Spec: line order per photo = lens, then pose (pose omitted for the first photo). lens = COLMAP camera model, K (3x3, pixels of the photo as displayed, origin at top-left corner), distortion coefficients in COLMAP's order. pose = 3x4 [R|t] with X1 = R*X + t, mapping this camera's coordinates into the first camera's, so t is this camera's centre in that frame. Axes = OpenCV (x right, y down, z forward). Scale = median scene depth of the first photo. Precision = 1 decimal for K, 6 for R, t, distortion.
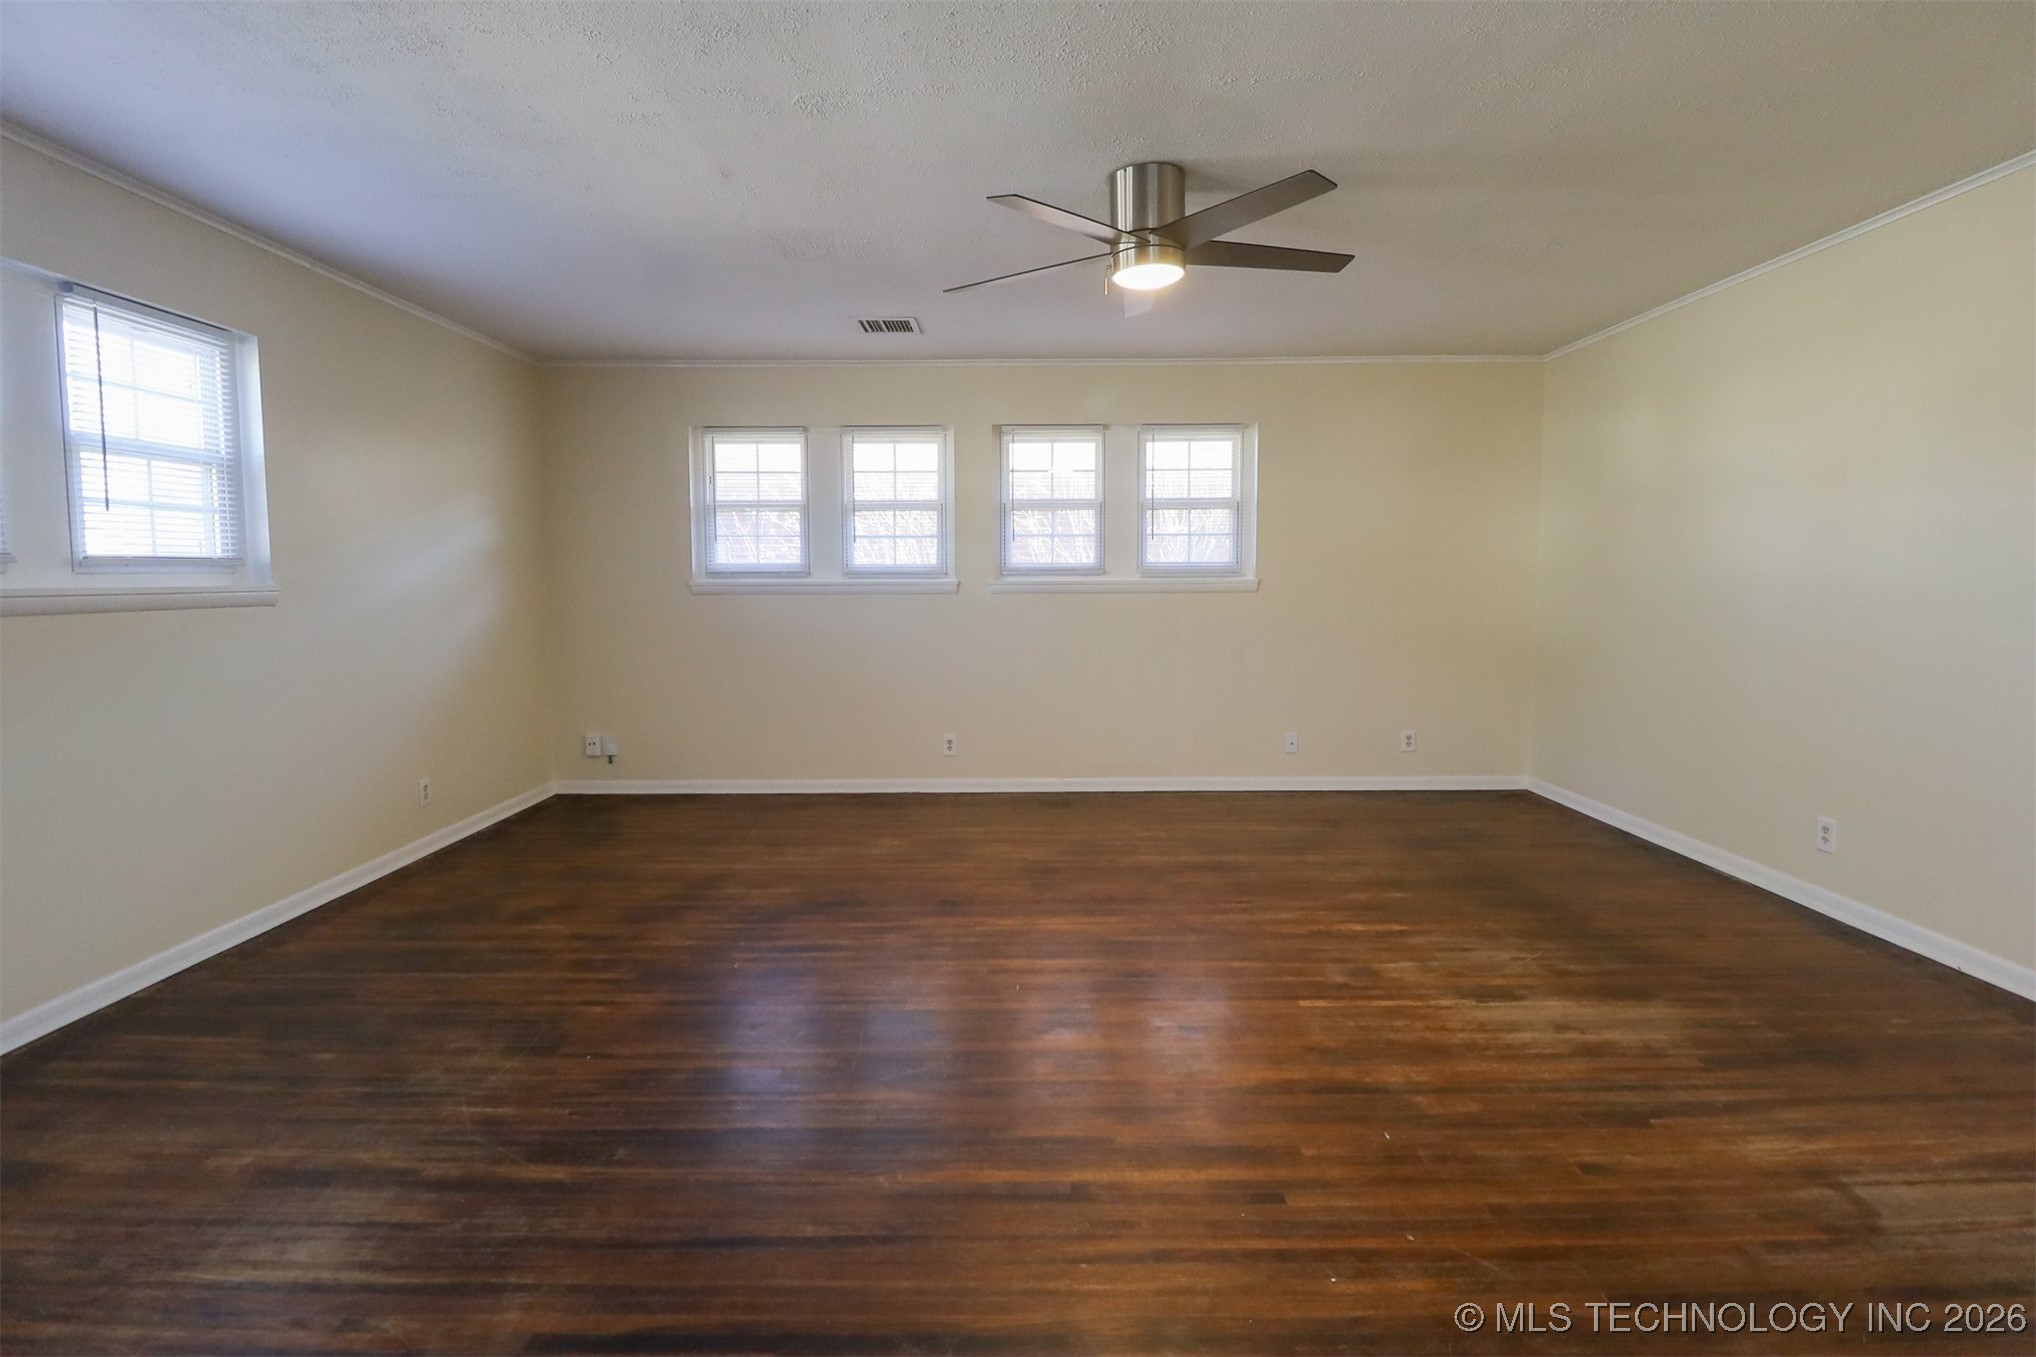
lens RADIAL K [[940.8, 0, 1012.0], [0, 940.8, 654.4], [0, 0, 1]] dist [0.000395, -0.013953]
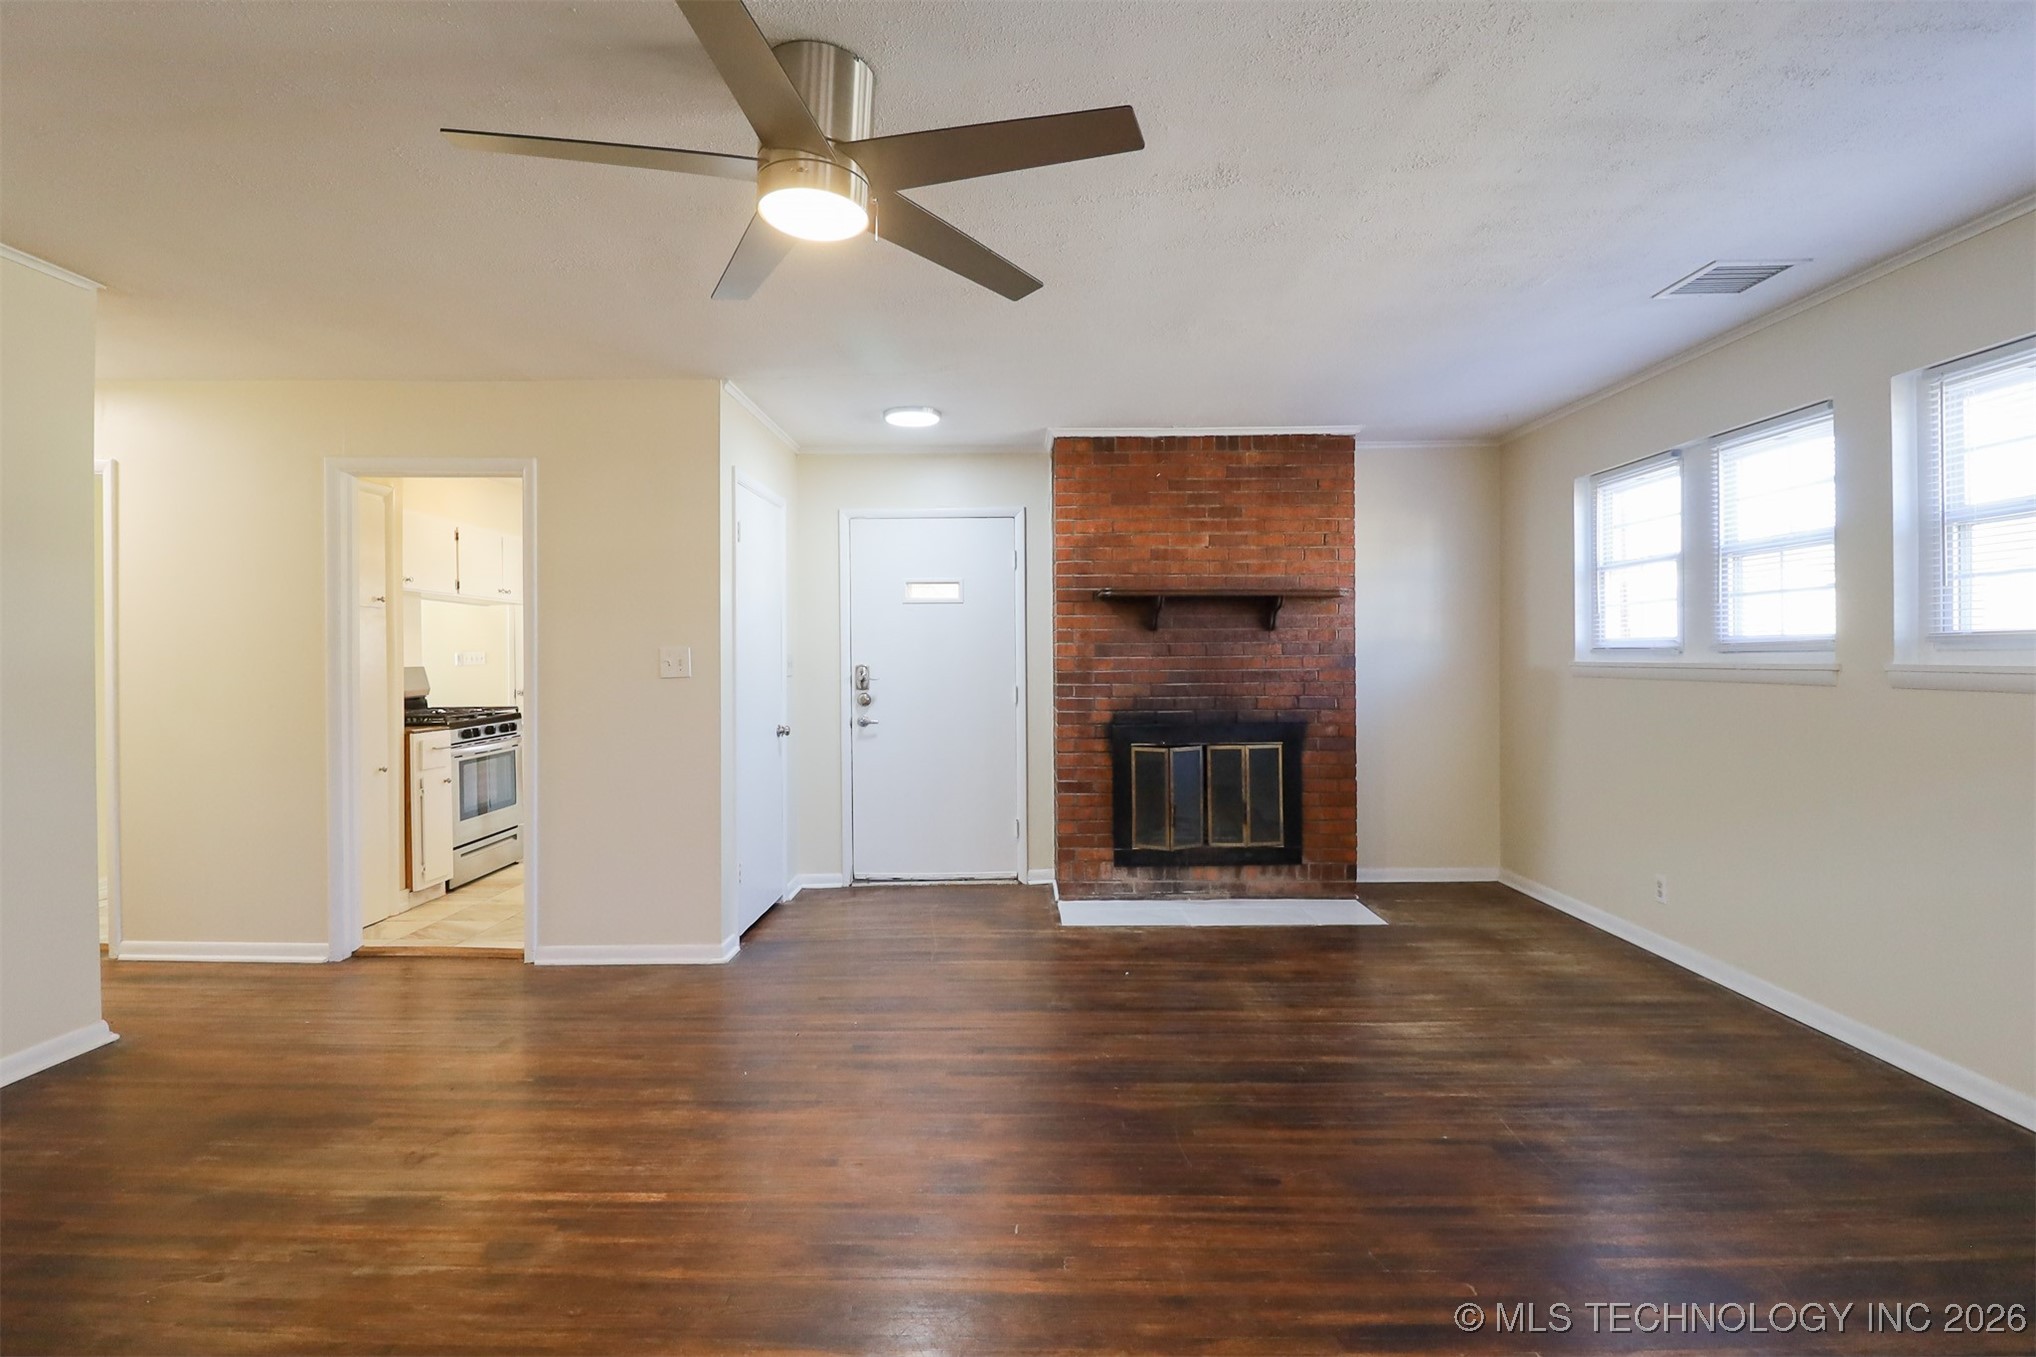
lens RADIAL K [[940.8, 0, 1012.0], [0, 940.8, 654.4], [0, 0, 1]] dist [0.000395, -0.013953]
pose [[-0.999967, 0.007420, 0.003215, 0.004278], [0.007650, 0.996880, 0.078564, -0.148862], [-0.002622, 0.078586, -0.996904, 1.758491]]
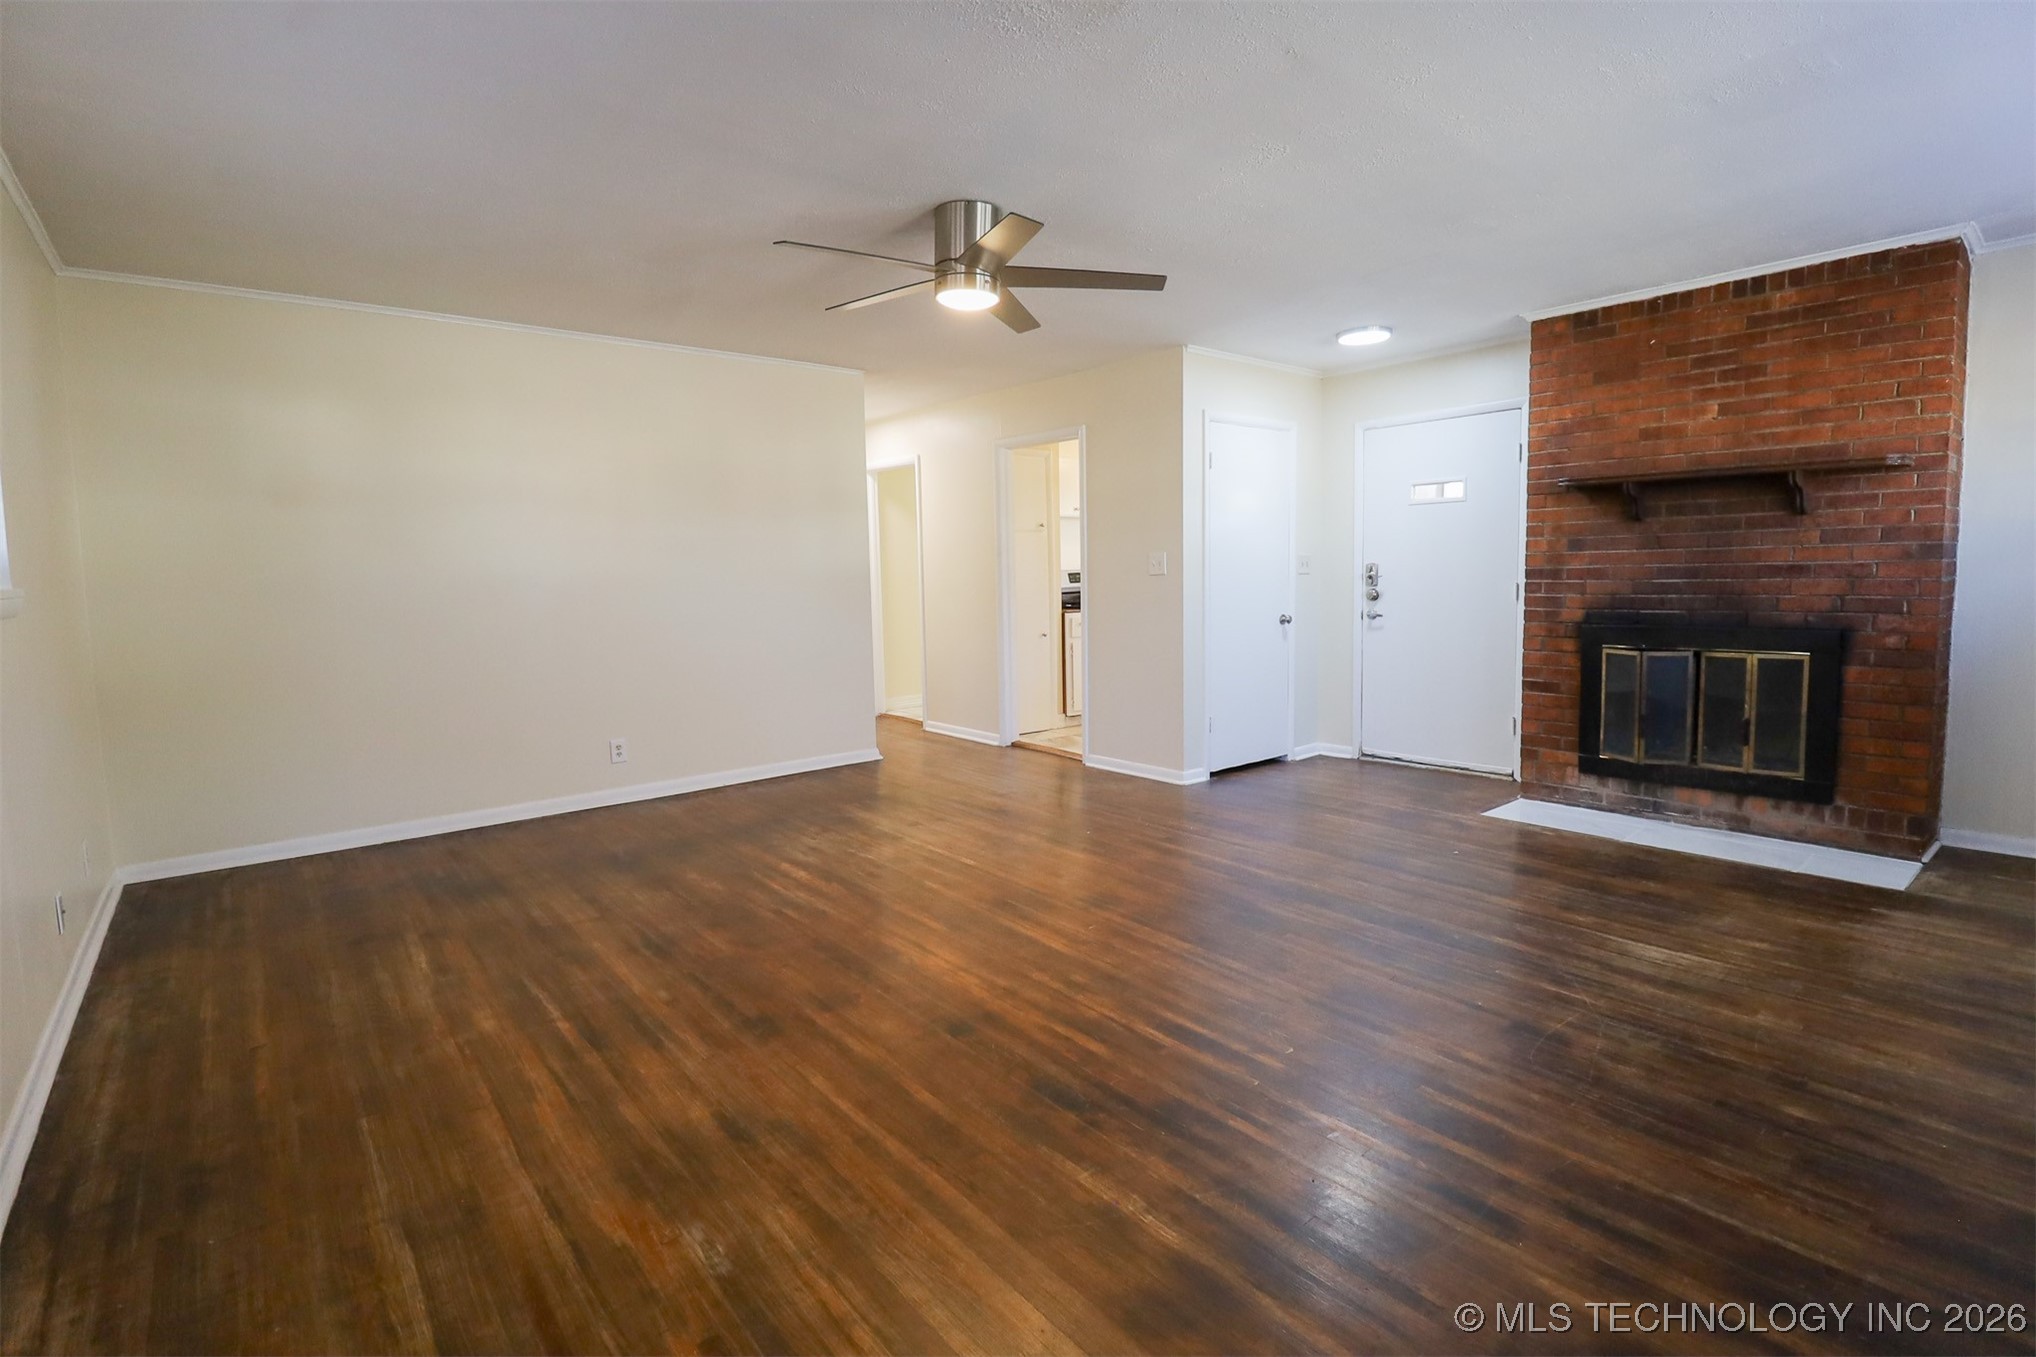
lens RADIAL K [[940.8, 0, 1012.0], [0, 940.8, 654.4], [0, 0, 1]] dist [0.000395, -0.013953]
pose [[-0.639354, -0.052960, 0.767086, -0.823473], [0.085211, 0.986600, 0.139137, -0.140018], [-0.764176, 0.154322, -0.626274, 1.825262]]
